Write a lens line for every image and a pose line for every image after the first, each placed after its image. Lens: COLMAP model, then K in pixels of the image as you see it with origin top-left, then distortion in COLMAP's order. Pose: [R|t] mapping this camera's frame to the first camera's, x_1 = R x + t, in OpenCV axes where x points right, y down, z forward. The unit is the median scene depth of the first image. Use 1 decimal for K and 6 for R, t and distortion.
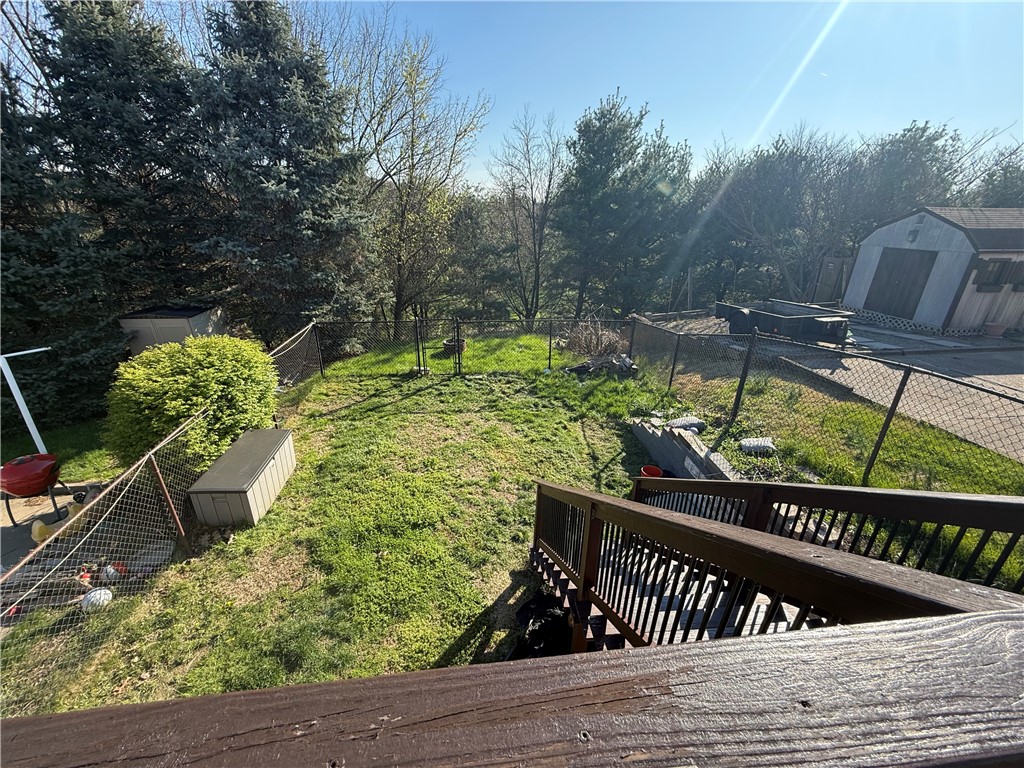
lens RADIAL K [[405.2, 0, 514.9], [0, 405.2, 382.7], [0, 0, 1]] dist [-0.000737, 0.000207]
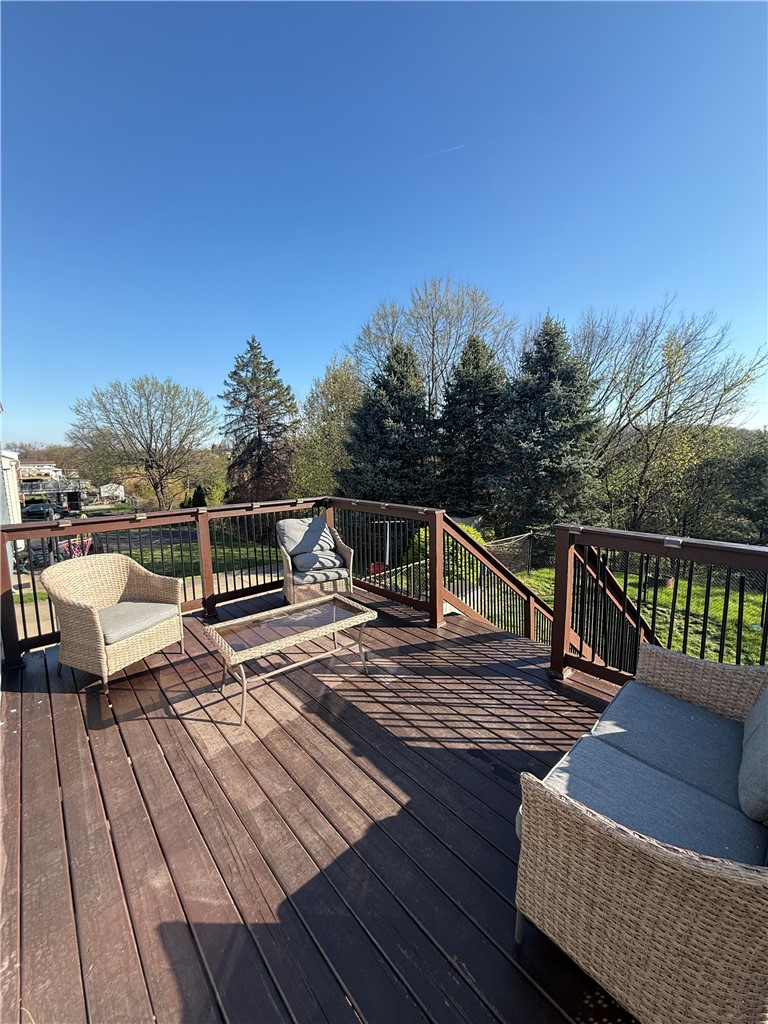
lens RADIAL K [[405.2, 0, 384.1], [0, 405.2, 508.1], [0, 0, 1]] dist [-0.000737, 0.000207]
pose [[0.573548, 0.086928, -0.814546, 0.369250], [-0.311296, 0.942887, -0.118570, 0.098501], [0.757718, 0.321571, 0.567852, -0.220409]]
